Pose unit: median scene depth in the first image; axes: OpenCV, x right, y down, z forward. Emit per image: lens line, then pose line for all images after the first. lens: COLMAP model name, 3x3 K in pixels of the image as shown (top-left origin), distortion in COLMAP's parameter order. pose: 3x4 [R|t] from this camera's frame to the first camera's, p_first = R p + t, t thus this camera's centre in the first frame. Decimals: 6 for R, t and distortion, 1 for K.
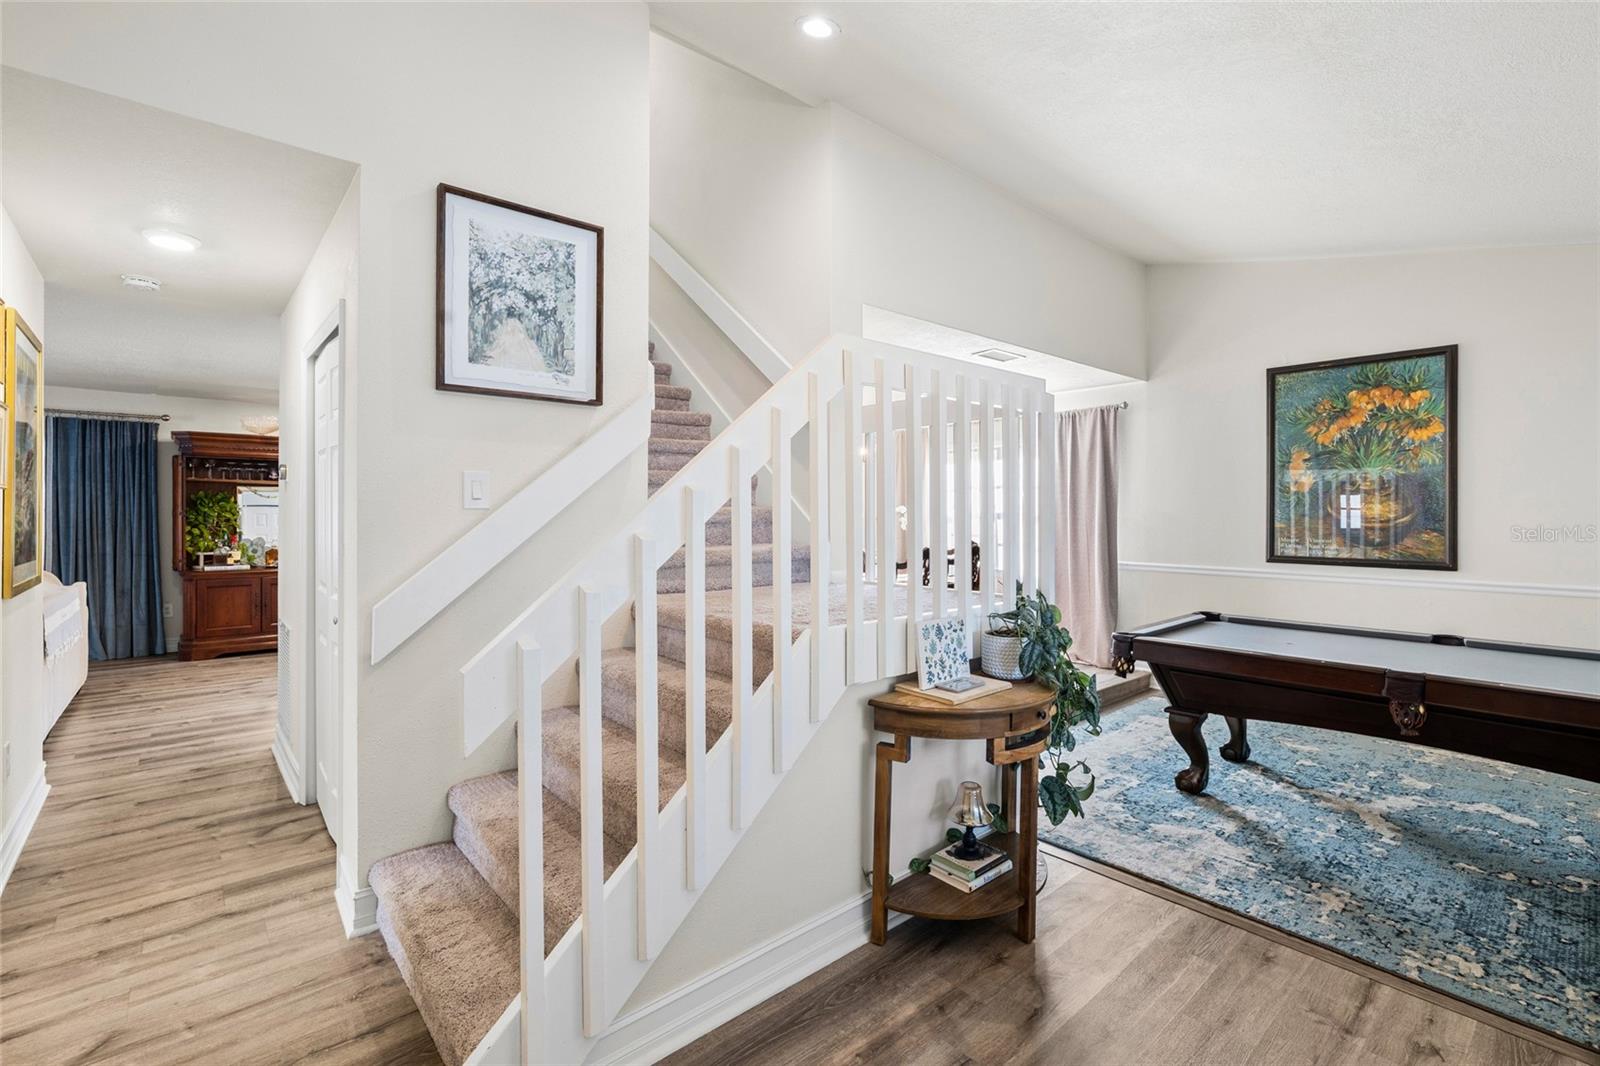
lens RADIAL K [[713.7, 0, 800.7], [0, 713.7, 514.5], [0, 0, 1]] dist [-0.003433, -0.000488]
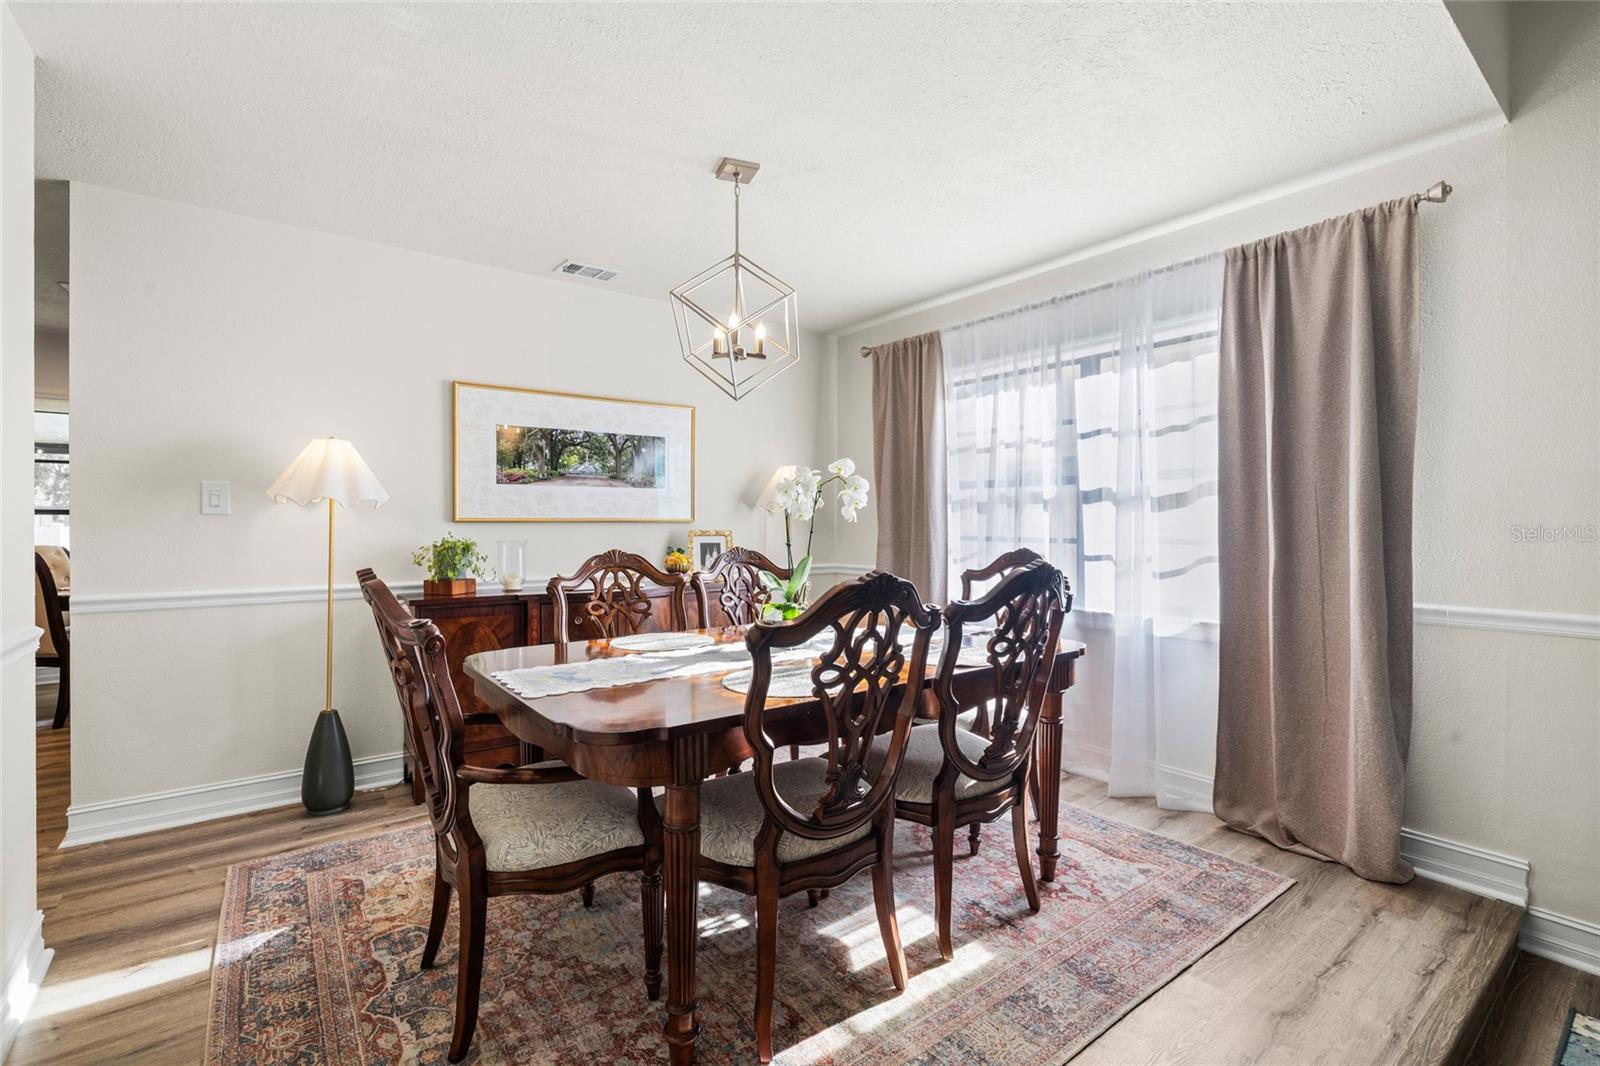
lens RADIAL K [[709.3, 0, 797.1], [0, 709.3, 525.7], [0, 0, 1]] dist [-0.004641, 0.000408]
pose [[0.997728, -0.001569, -0.067349, 0.212744], [0.001858, 0.999989, 0.004232, 0.033048], [0.067342, -0.004348, 0.997721, 0.925434]]
